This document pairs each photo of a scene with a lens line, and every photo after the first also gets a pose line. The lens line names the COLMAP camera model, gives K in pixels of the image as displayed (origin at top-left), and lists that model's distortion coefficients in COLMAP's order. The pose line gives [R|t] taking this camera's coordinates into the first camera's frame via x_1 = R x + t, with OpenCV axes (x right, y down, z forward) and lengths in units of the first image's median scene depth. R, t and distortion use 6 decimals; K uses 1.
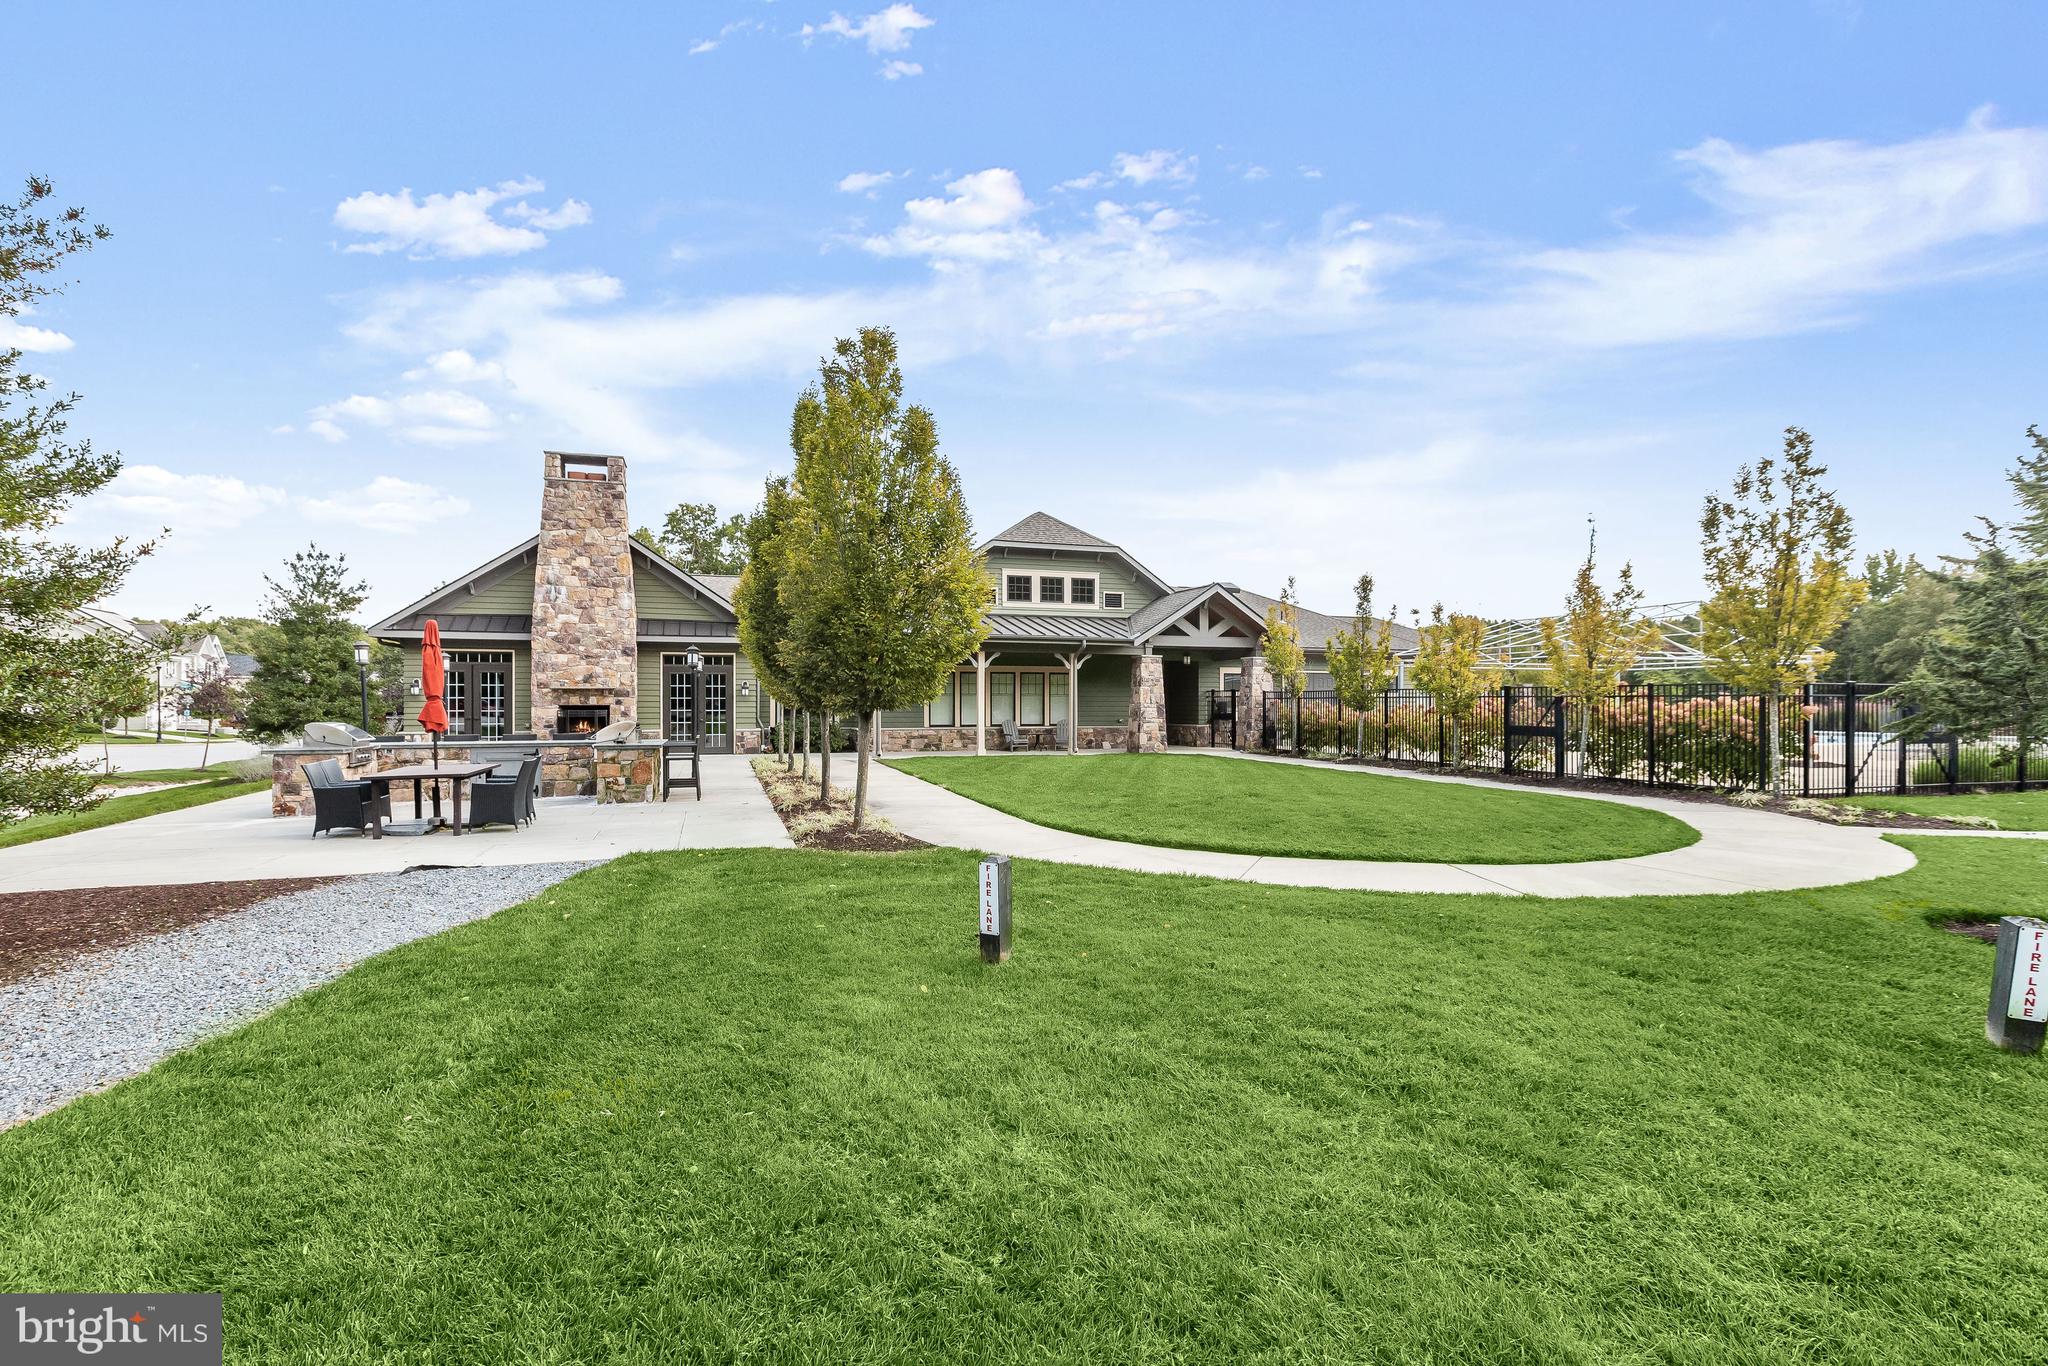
lens RADIAL K [[962.4, 0, 1009.6], [0, 962.4, 692.4], [0, 0, 1]] dist [0.016605, -0.000402]
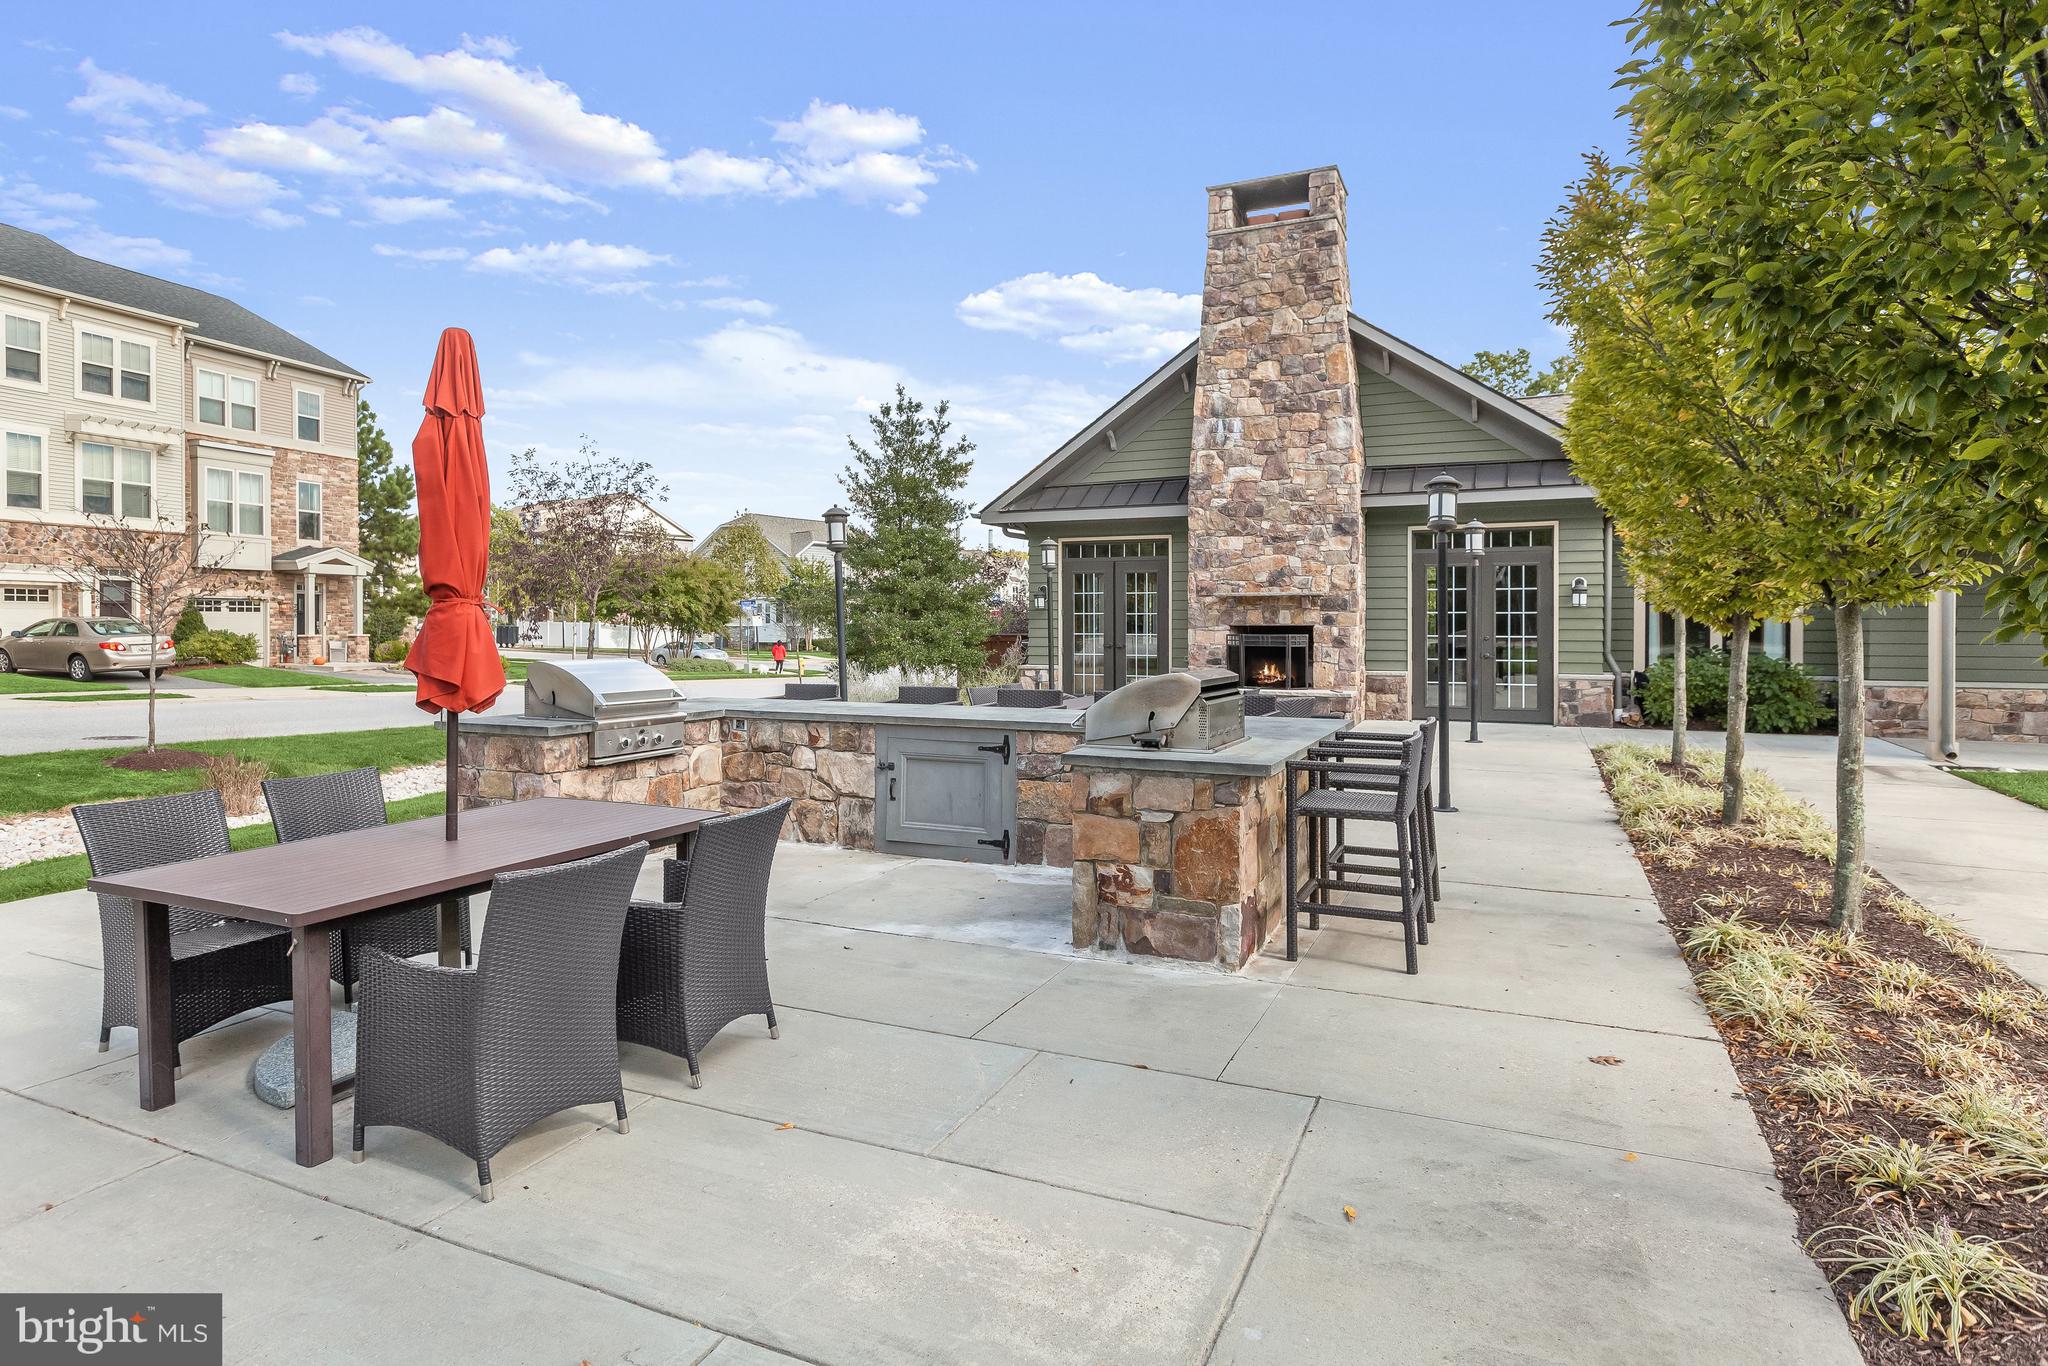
lens RADIAL K [[1105.2, 0, 1015.0], [0, 1105.2, 627.5], [0, 0, 1]] dist [0.007469, 0.000629]
pose [[0.743104, 0.003878, -0.669165, -0.119082], [0.004966, 0.999924, 0.011309, 0.006458], [0.669158, -0.011726, 0.743028, 0.418828]]
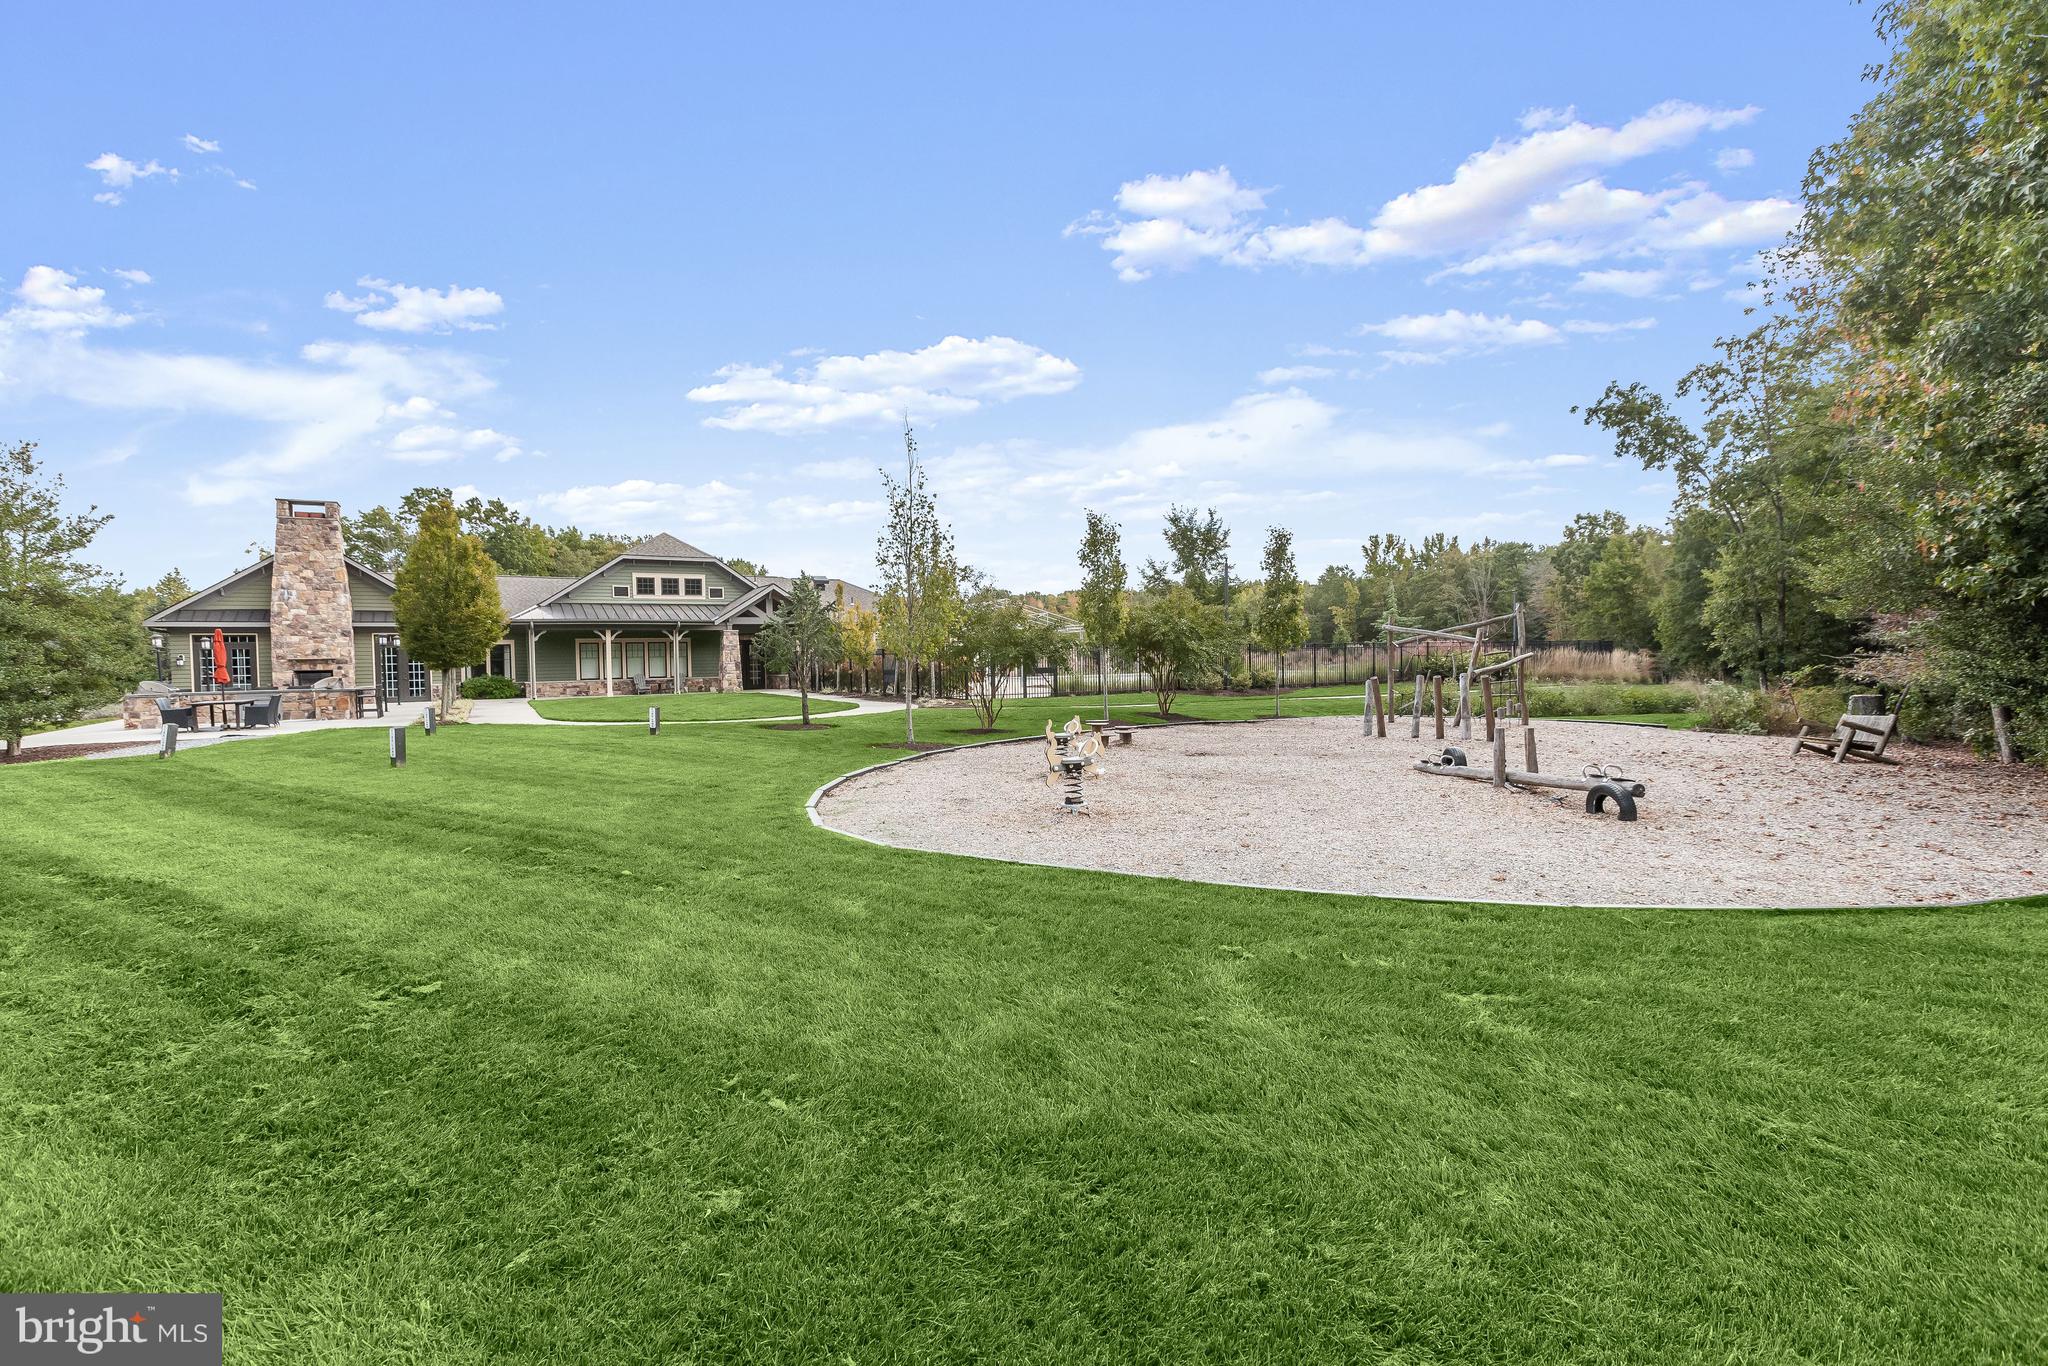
lens RADIAL K [[962.4, 0, 1026.2], [0, 962.4, 673.4], [0, 0, 1]] dist [0.016605, -0.000402]
pose [[0.978745, -0.021986, 0.203898, 0.326075], [0.016865, 0.999498, 0.026818, -0.003368], [-0.204385, -0.022810, 0.978625, -0.680812]]
